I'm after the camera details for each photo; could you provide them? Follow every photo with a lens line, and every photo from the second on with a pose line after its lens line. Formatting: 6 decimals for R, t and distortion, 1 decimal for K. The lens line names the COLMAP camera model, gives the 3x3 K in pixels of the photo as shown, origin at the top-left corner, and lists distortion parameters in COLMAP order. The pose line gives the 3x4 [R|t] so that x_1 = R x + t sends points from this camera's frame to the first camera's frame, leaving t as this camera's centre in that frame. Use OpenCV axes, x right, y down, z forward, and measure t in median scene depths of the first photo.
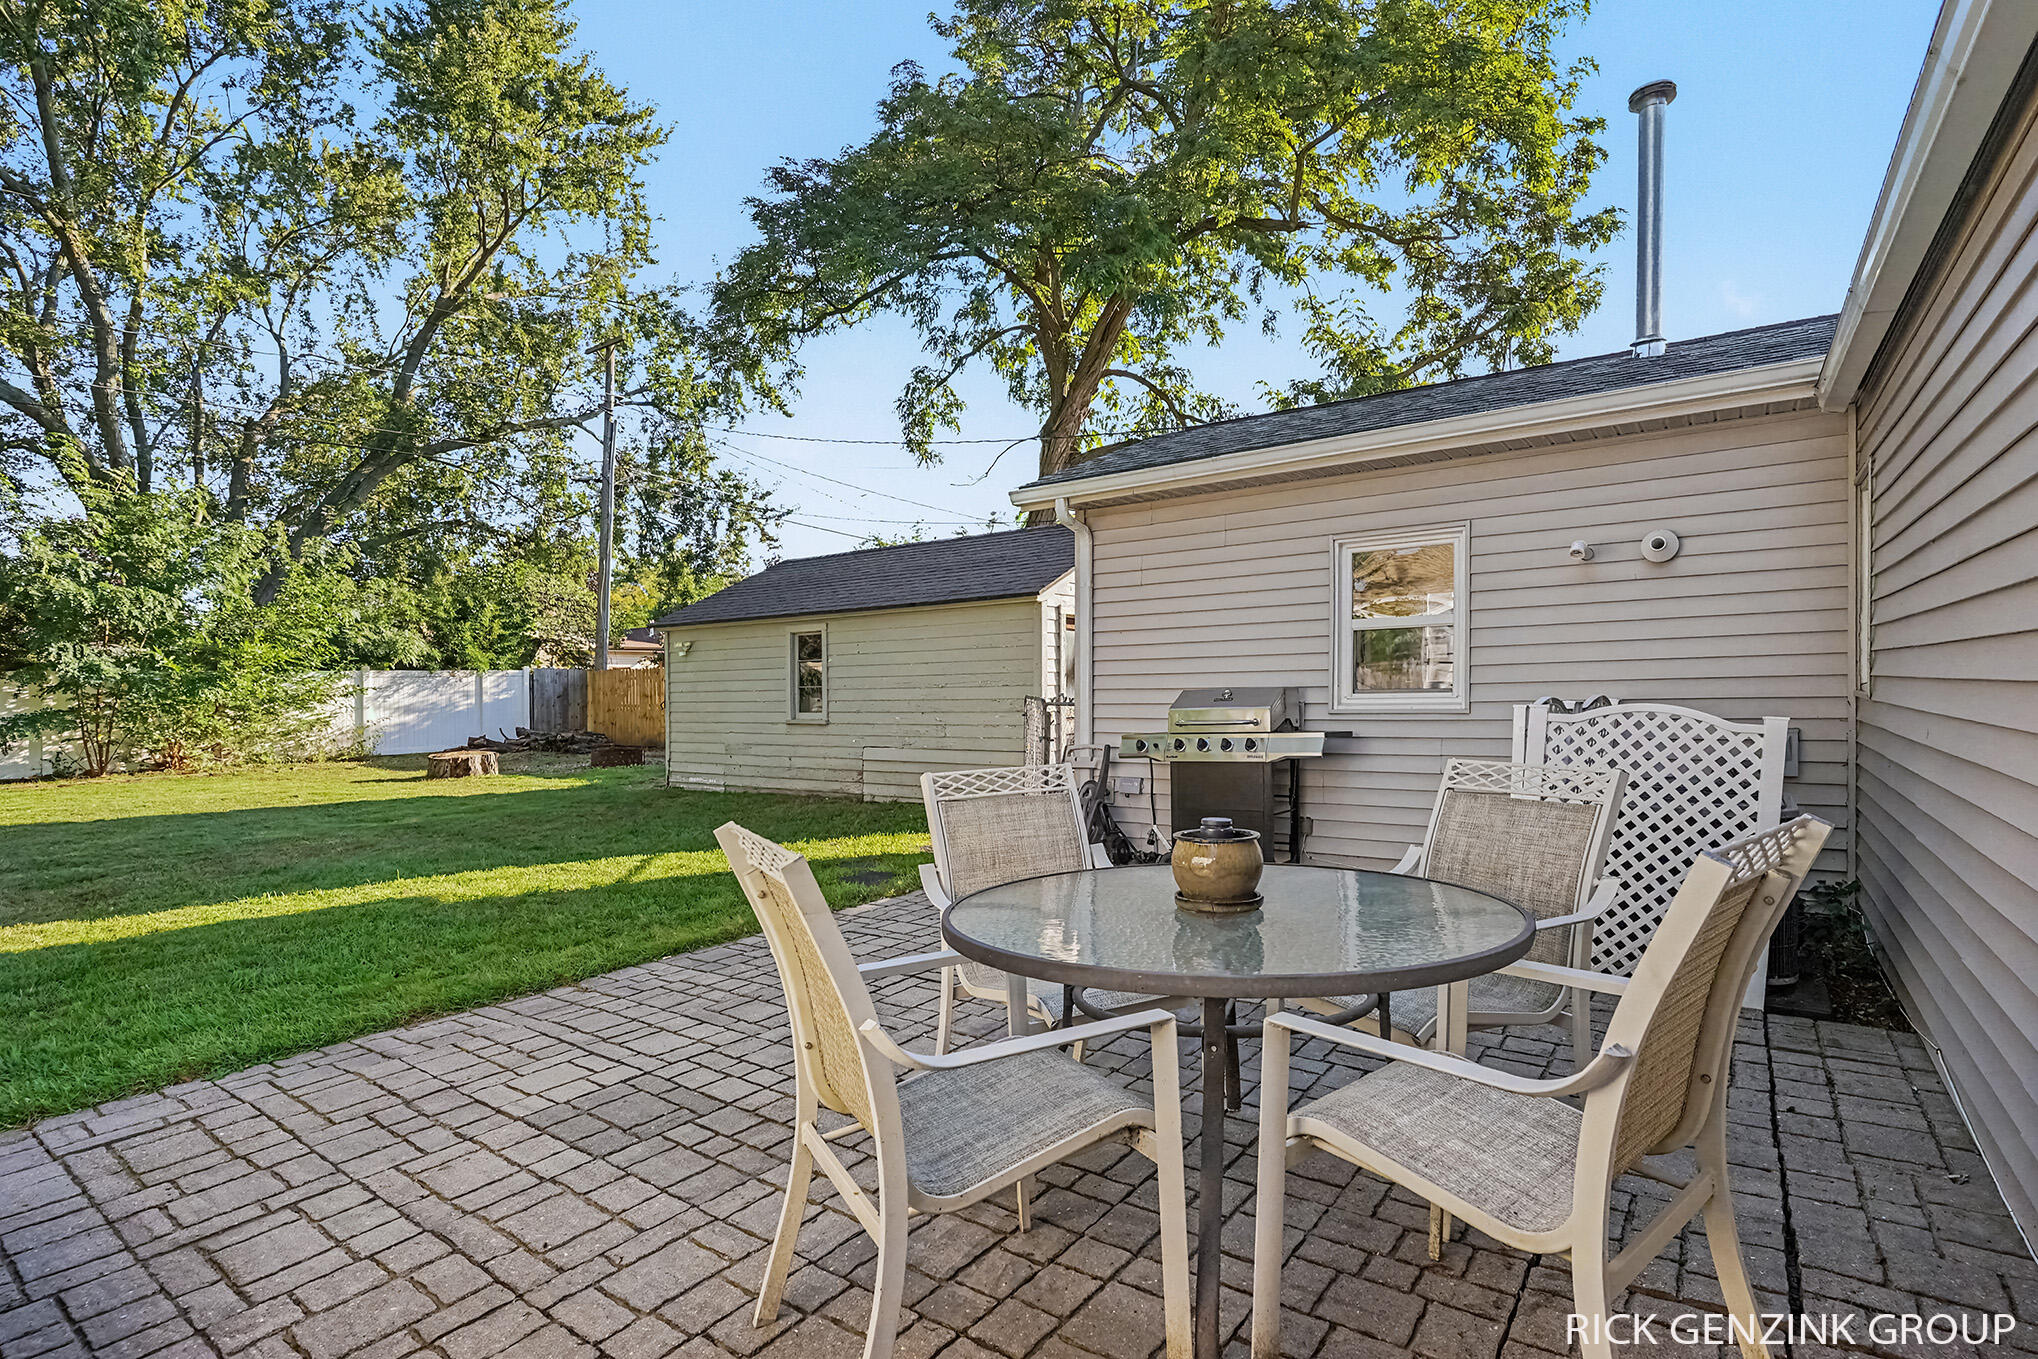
lens RADIAL K [[987.0, 0, 1009.7], [0, 987.0, 652.7], [0, 0, 1]] dist [-0.012909, 0.000488]
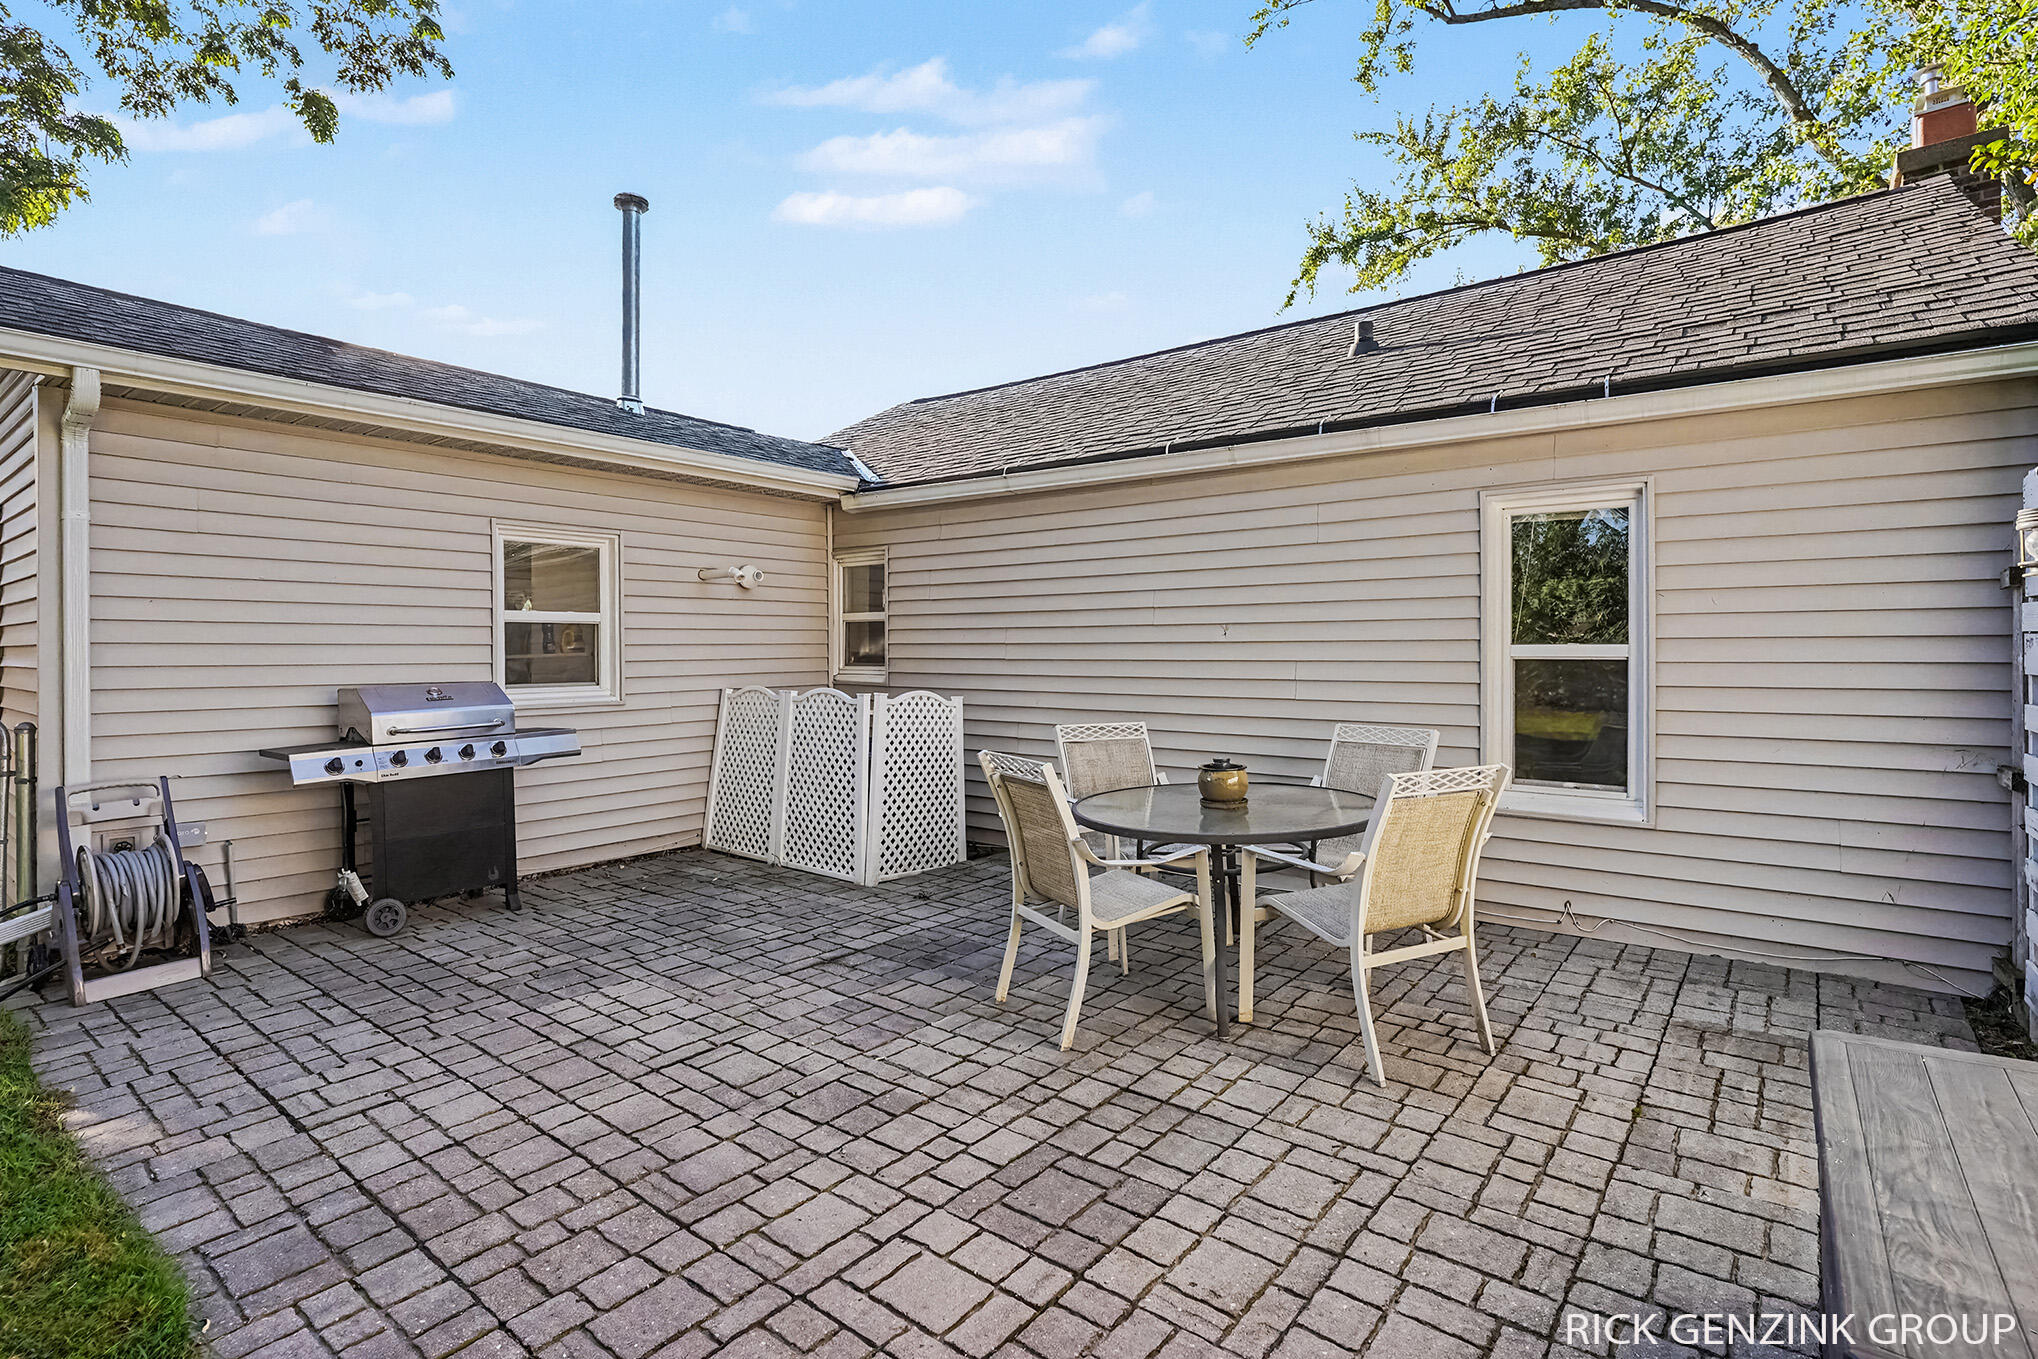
lens RADIAL K [[984.1, 0, 1019.0], [0, 984.1, 636.0], [0, 0, 1]] dist [-0.008102, 0.001702]
pose [[0.037467, 0.033162, 0.998747, -1.150633], [-0.033360, 0.998934, -0.031917, 0.008359], [-0.998741, -0.032123, 0.038534, 0.933192]]
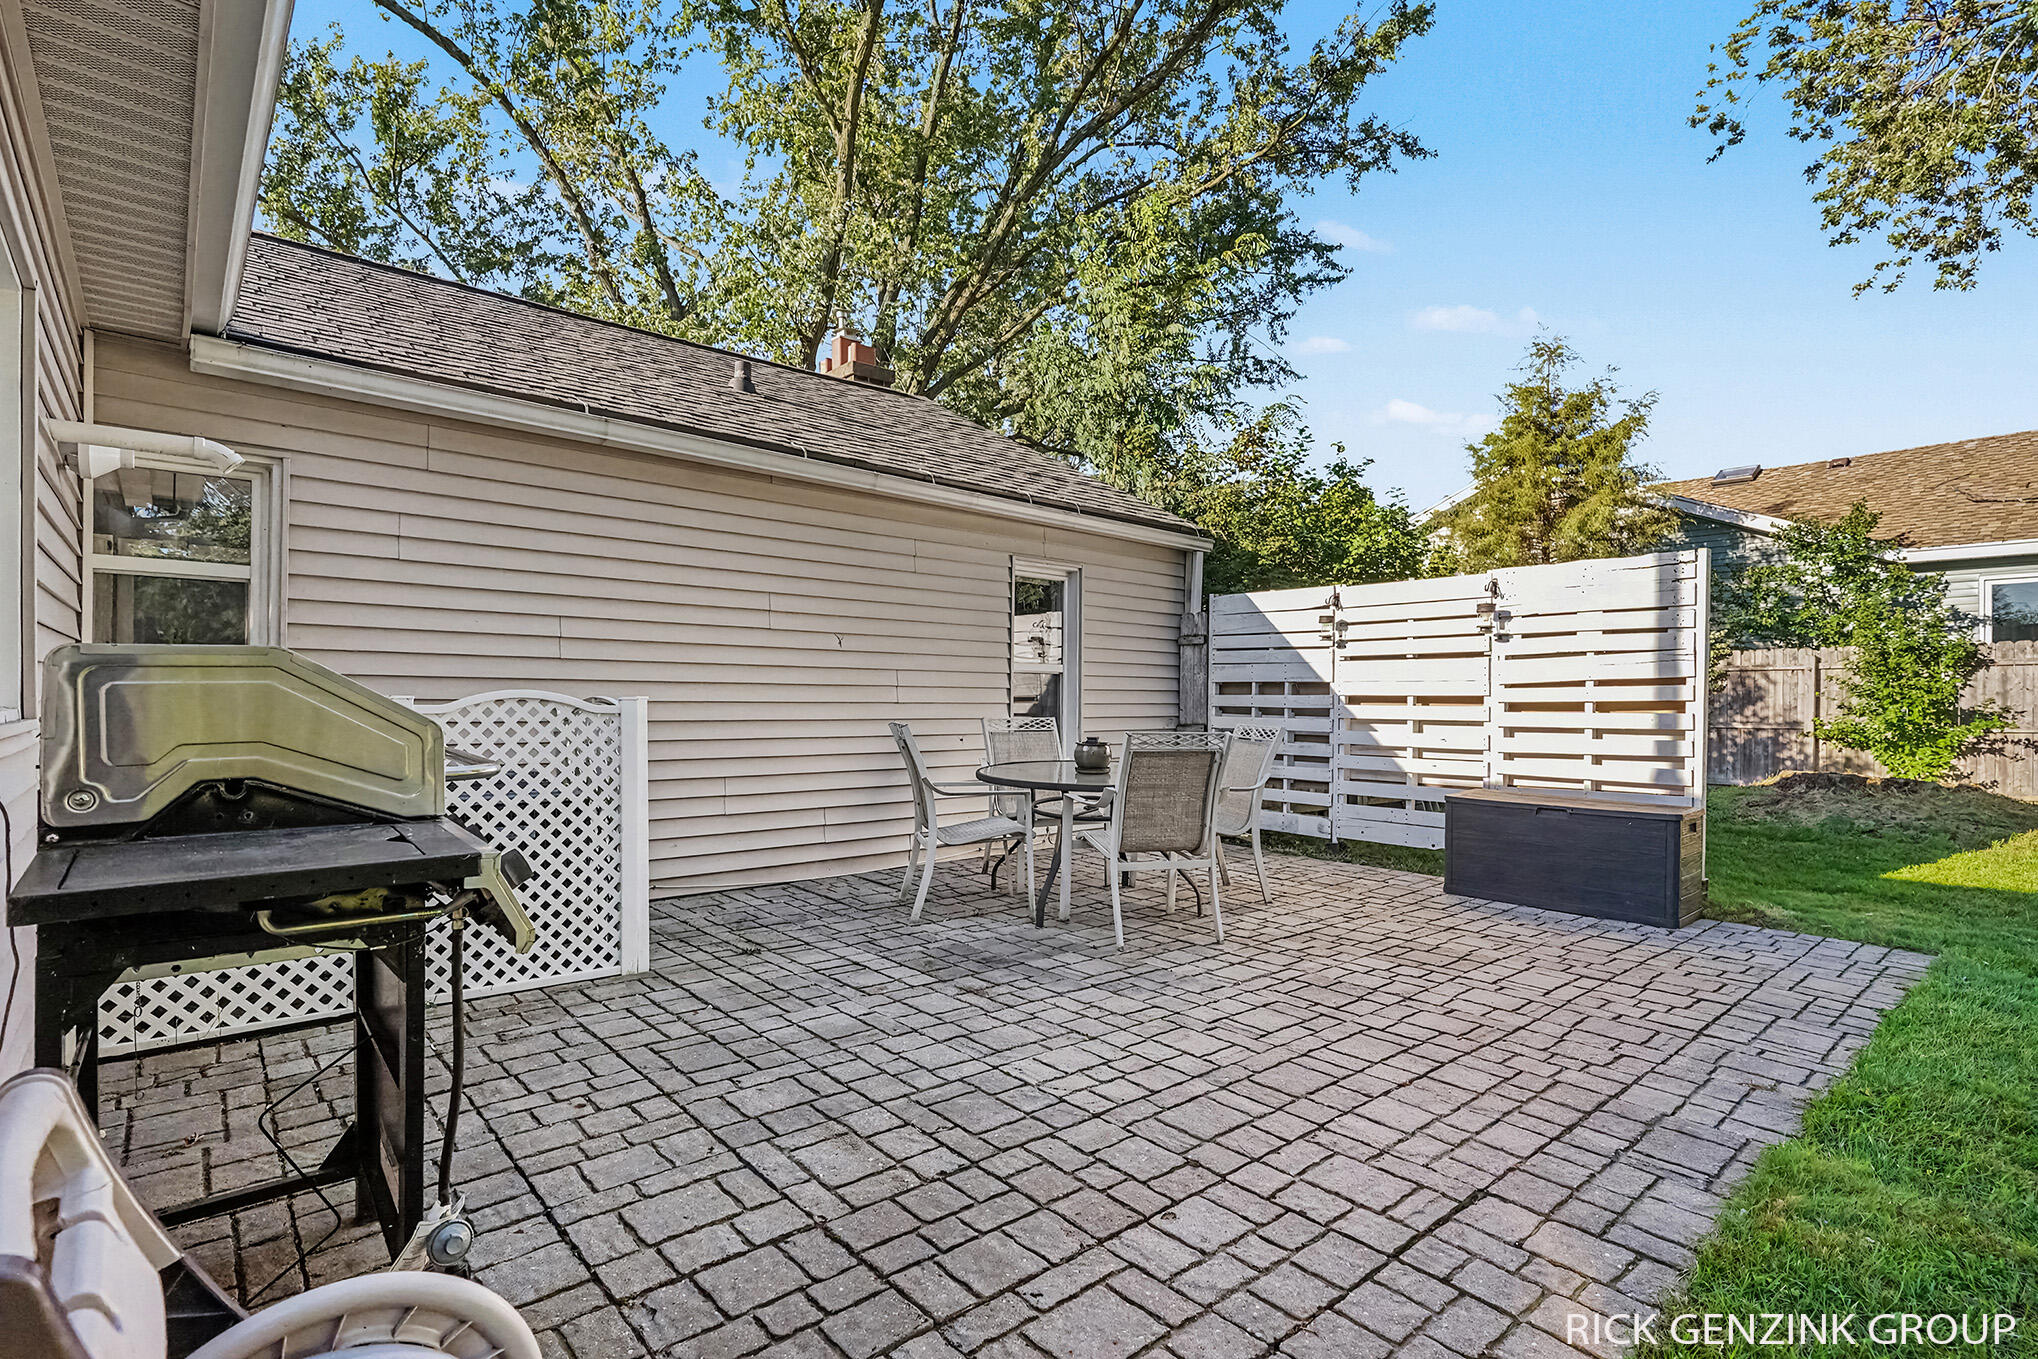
lens RADIAL K [[979.1, 0, 1018.4], [0, 979.1, 690.1], [0, 0, 1]] dist [-0.011775, 0.001600]
pose [[-0.976309, 0.011963, 0.216052, -0.091293], [0.001633, 0.998850, -0.047927, 0.118304], [-0.216377, -0.046438, -0.975205, 2.397630]]
